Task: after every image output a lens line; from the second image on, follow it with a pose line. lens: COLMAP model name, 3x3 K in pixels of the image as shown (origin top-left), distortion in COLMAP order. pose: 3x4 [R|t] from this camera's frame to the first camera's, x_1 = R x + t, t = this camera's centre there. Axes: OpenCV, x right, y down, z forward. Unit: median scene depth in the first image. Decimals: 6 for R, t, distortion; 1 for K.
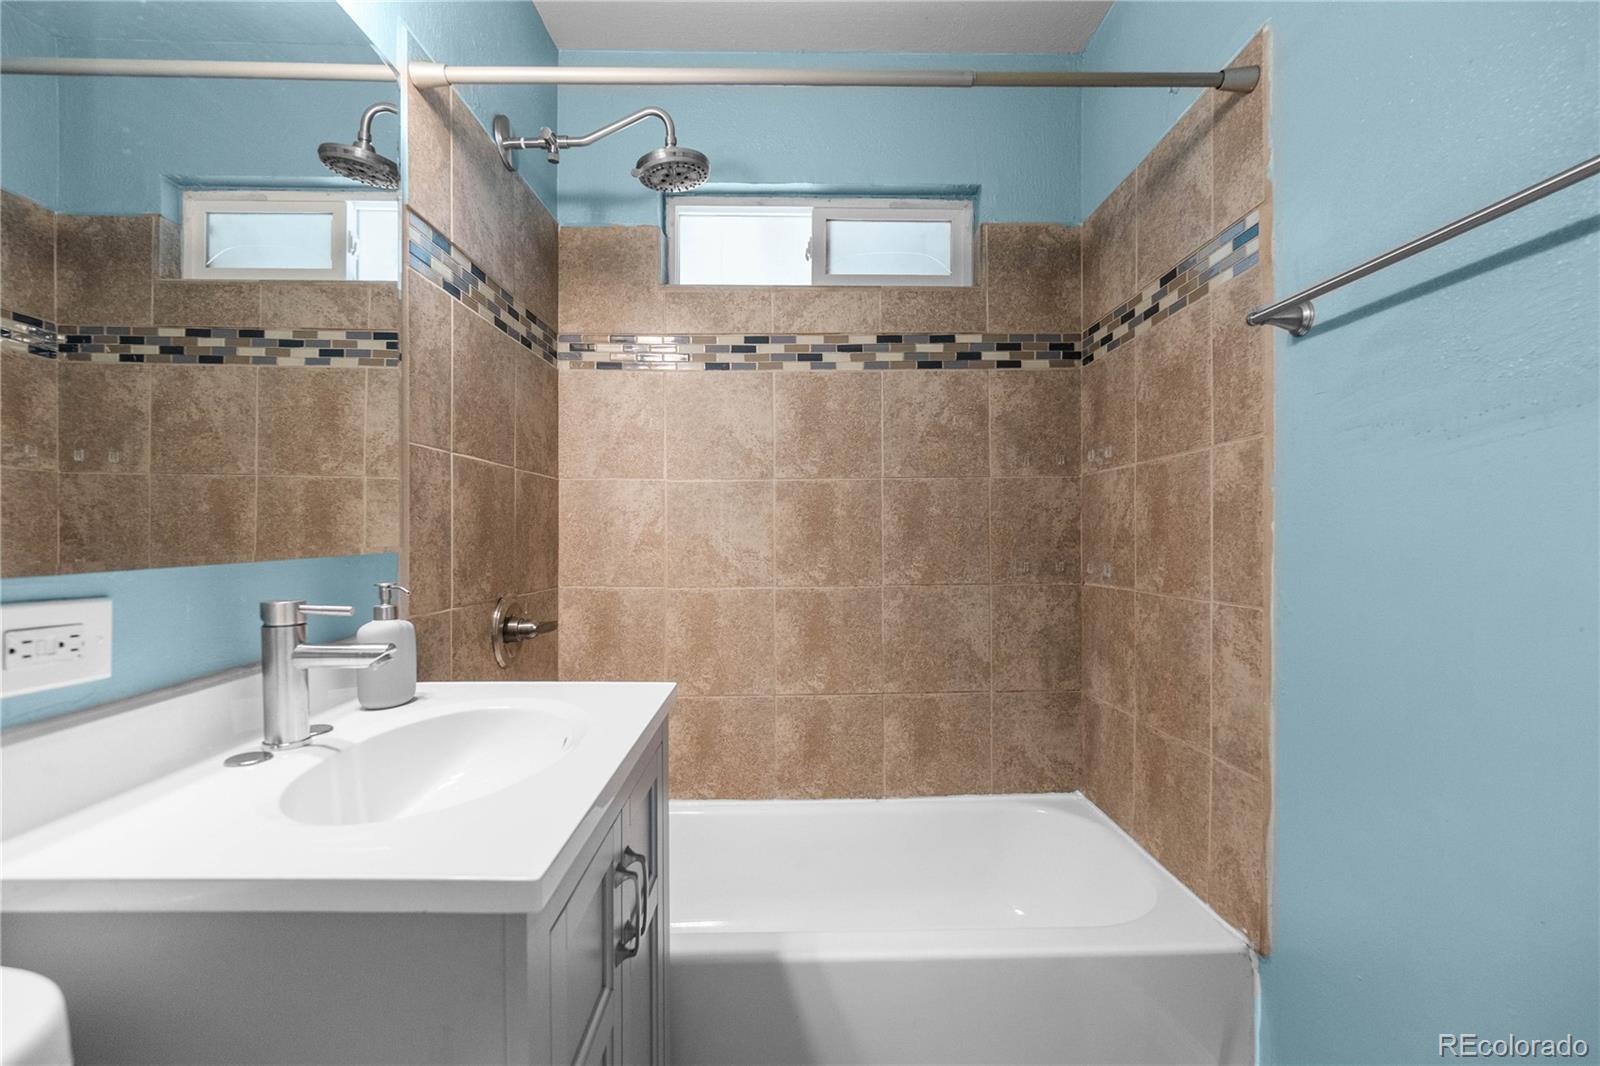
lens RADIAL K [[693.9, 0, 802.0], [0, 693.9, 536.3], [0, 0, 1]] dist [-0.007582, 0.001209]
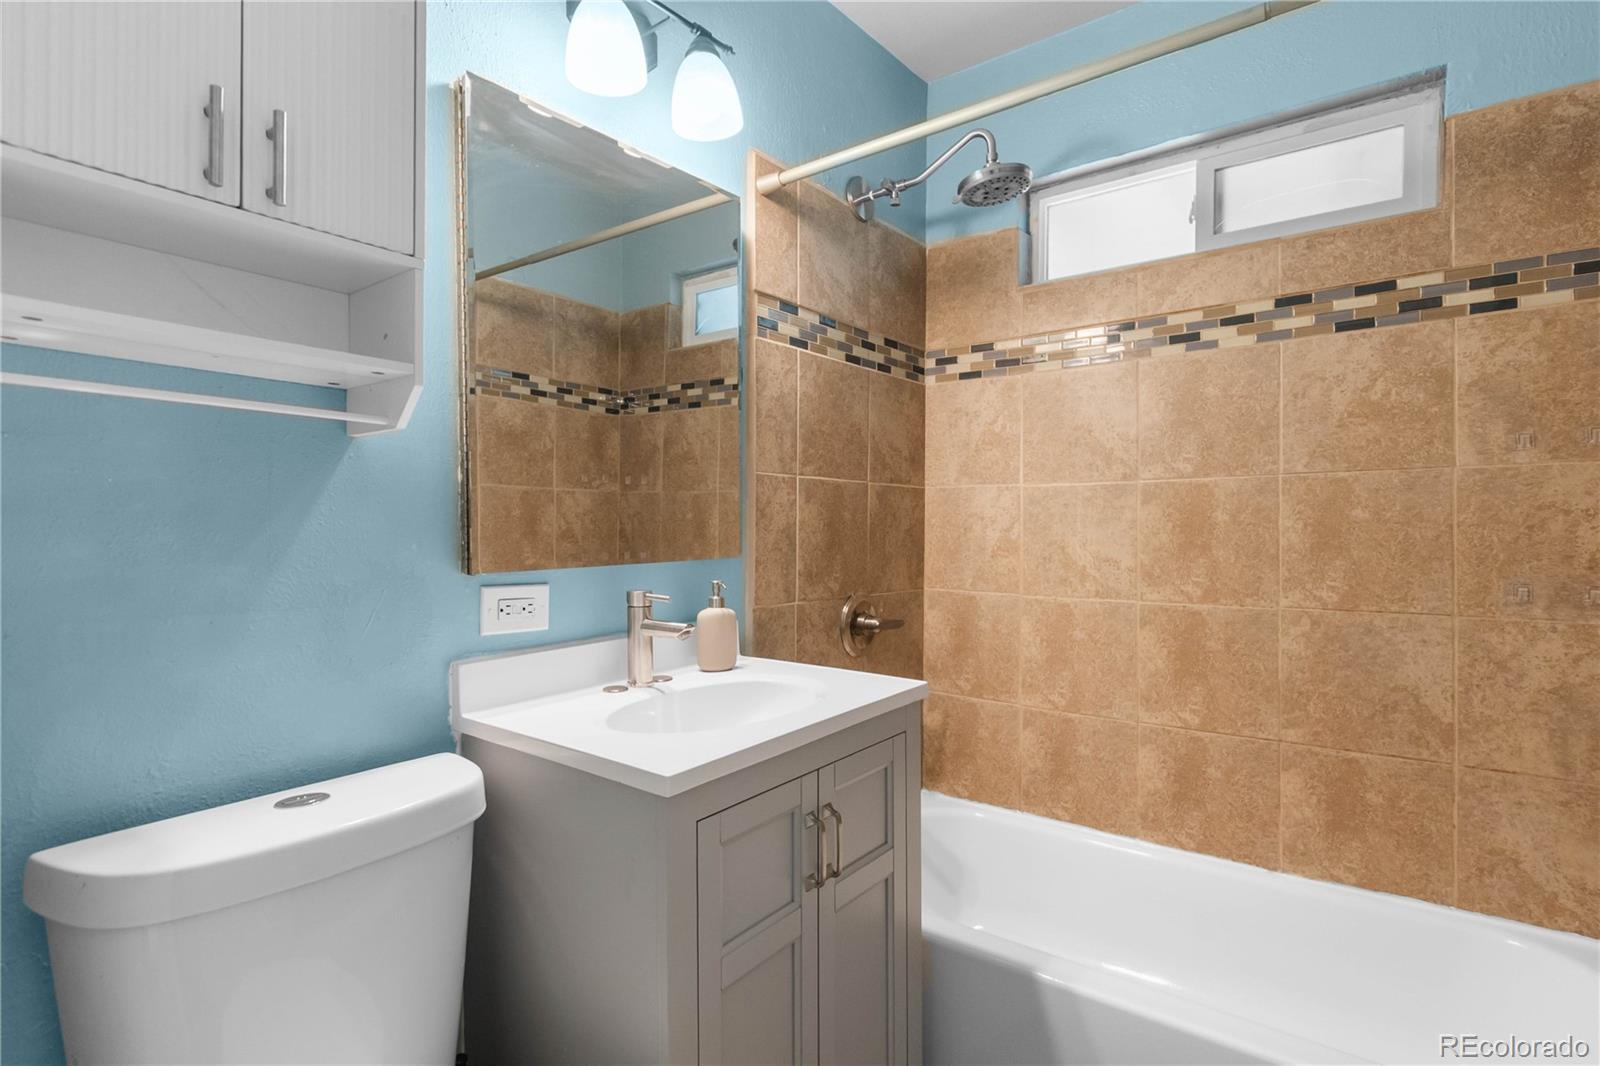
lens RADIAL K [[748.6, 0, 782.8], [0, 748.6, 529.0], [0, 0, 1]] dist [-0.007256, 0.002316]
pose [[0.787713, 0.003397, -0.616033, 0.195715], [-0.005524, 0.999984, -0.001549, -0.015998], [0.616018, 0.004623, 0.787719, -0.042447]]
